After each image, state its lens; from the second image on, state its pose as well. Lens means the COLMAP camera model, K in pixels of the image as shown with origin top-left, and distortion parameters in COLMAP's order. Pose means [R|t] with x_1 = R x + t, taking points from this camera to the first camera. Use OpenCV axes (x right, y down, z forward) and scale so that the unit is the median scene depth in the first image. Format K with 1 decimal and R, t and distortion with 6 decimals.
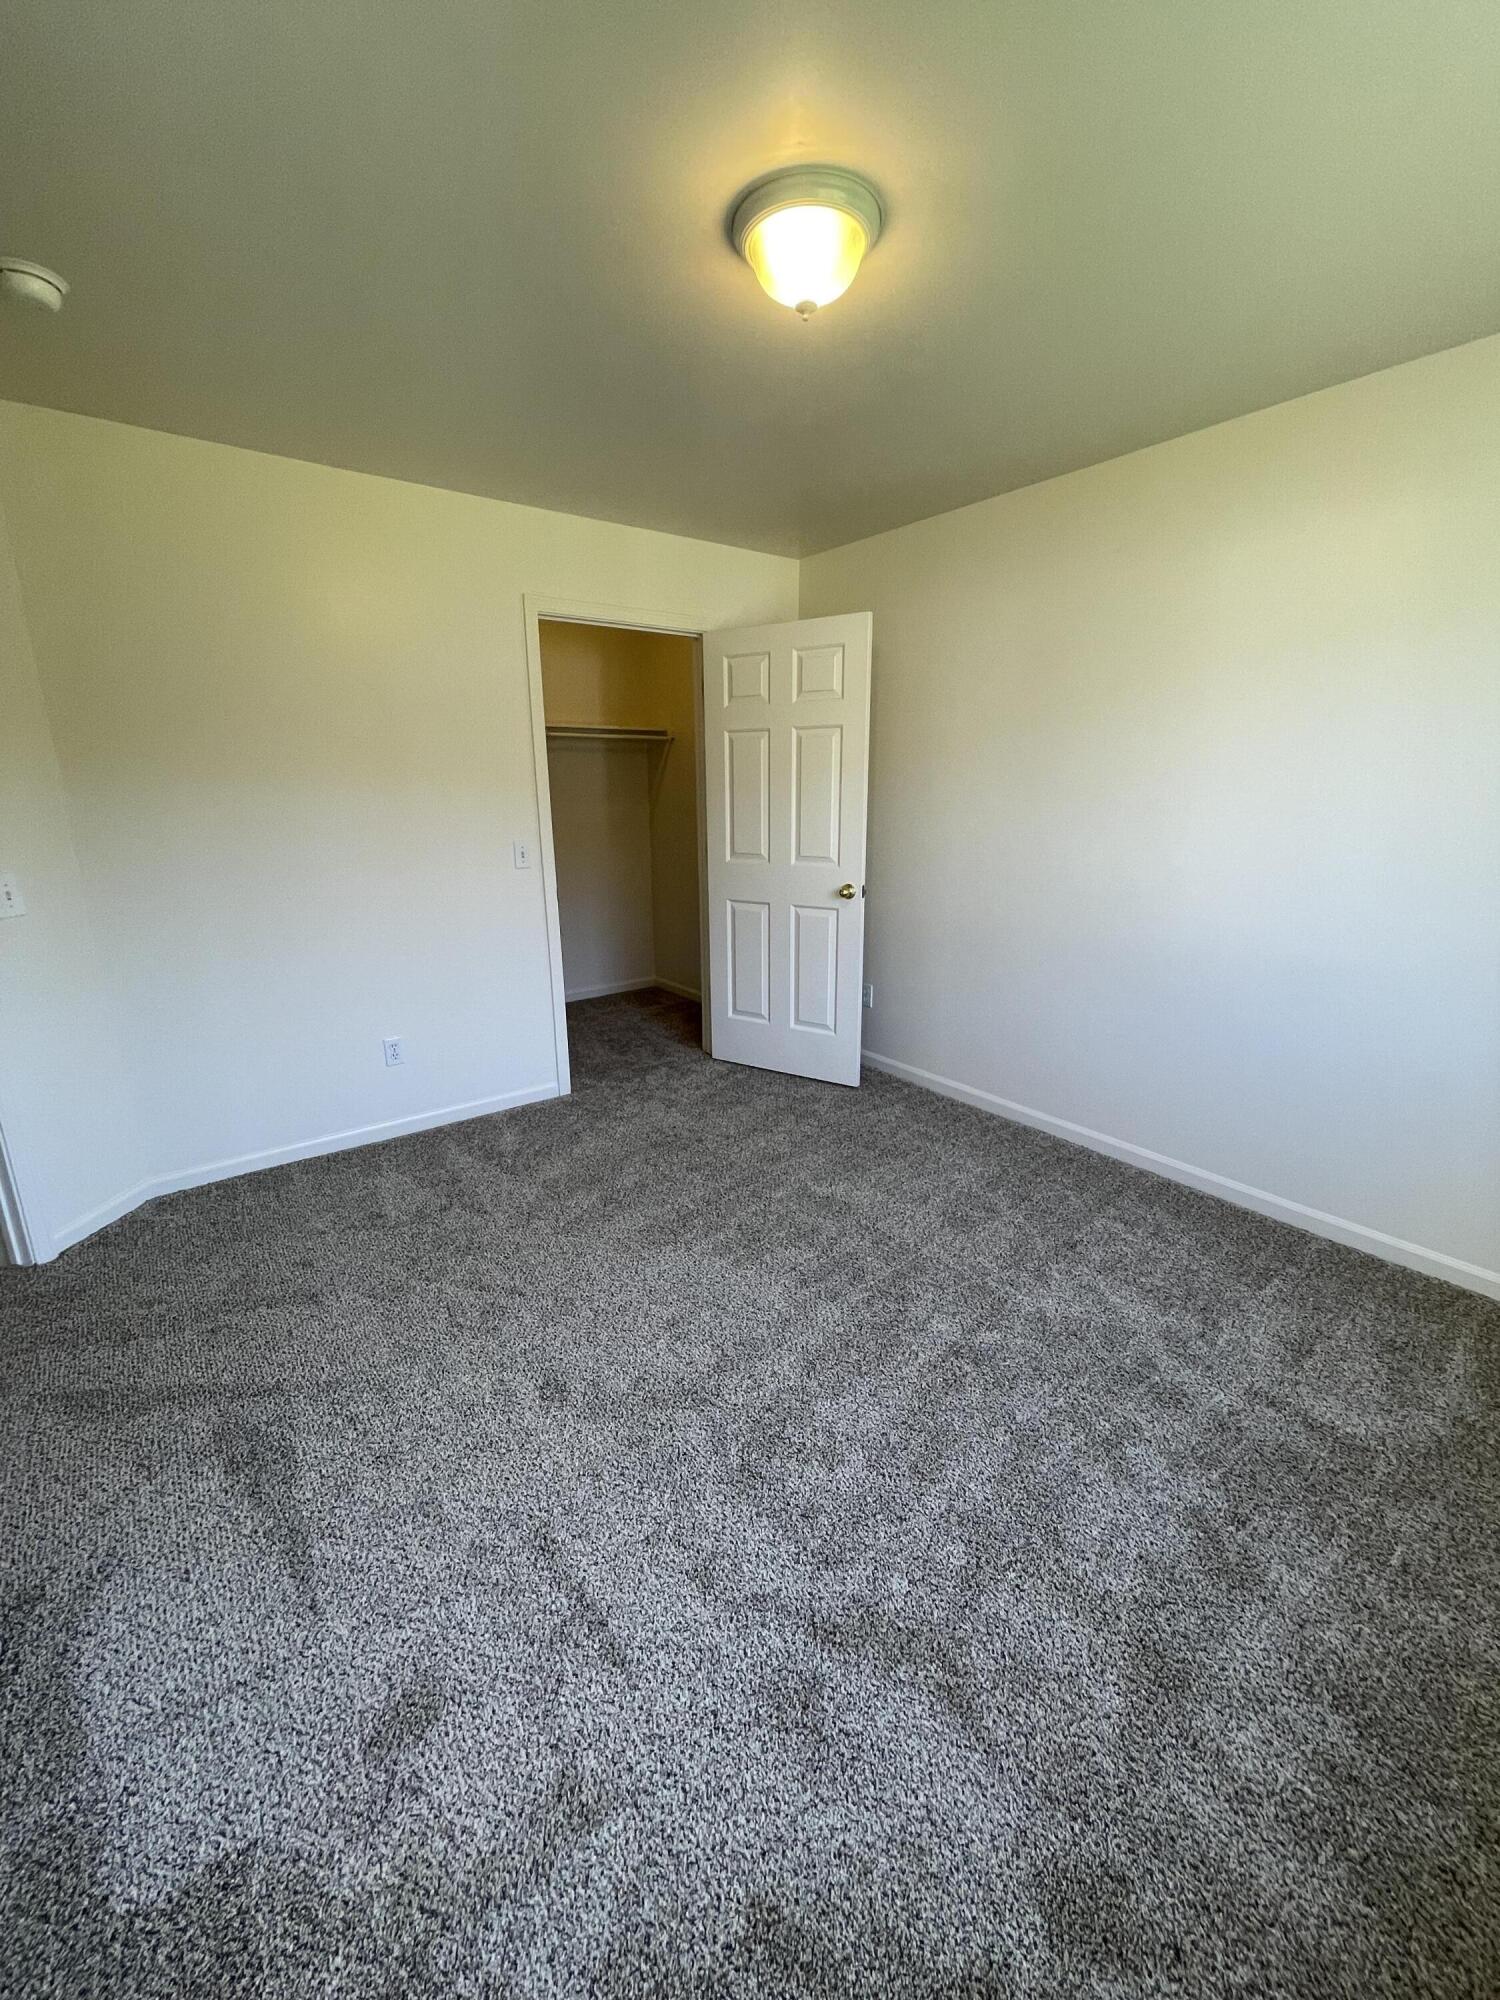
lens RADIAL K [[808.6, 0, 740.5], [0, 808.6, 995.7], [0, 0, 1]] dist [-0.000961, -0.000077]
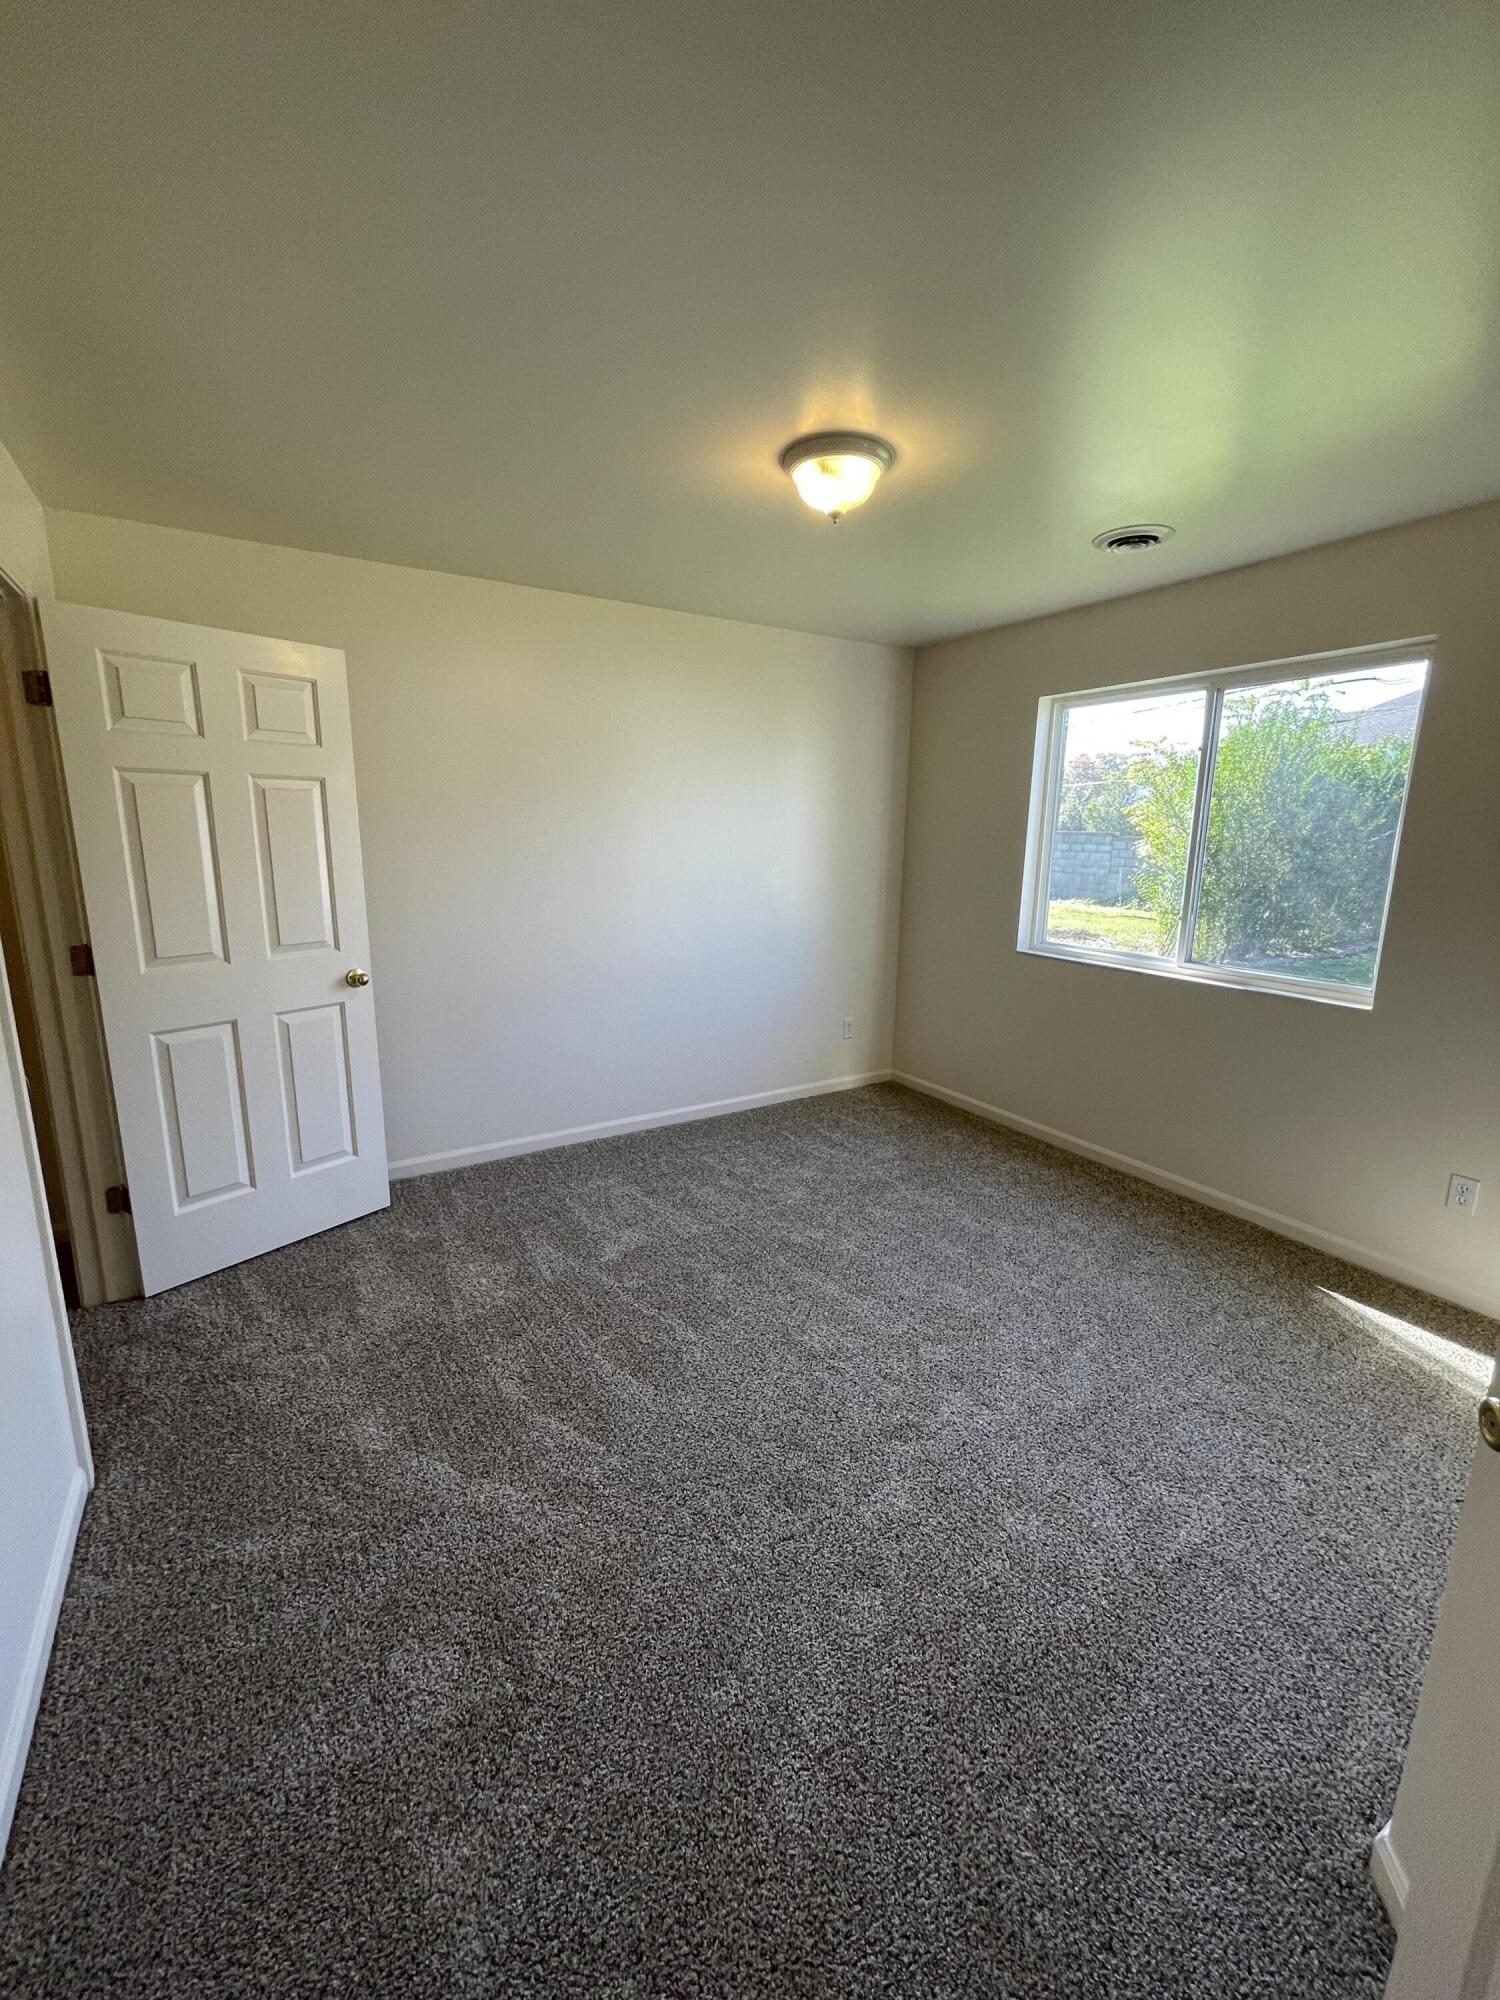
lens RADIAL K [[808.6, 0, 740.5], [0, 808.6, 995.7], [0, 0, 1]] dist [-0.000961, -0.000077]
pose [[0.089185, -0.190350, 0.977657, -0.697242], [0.246525, 0.955245, 0.163498, -0.164026], [-0.965024, 0.226435, 0.132120, 0.563746]]
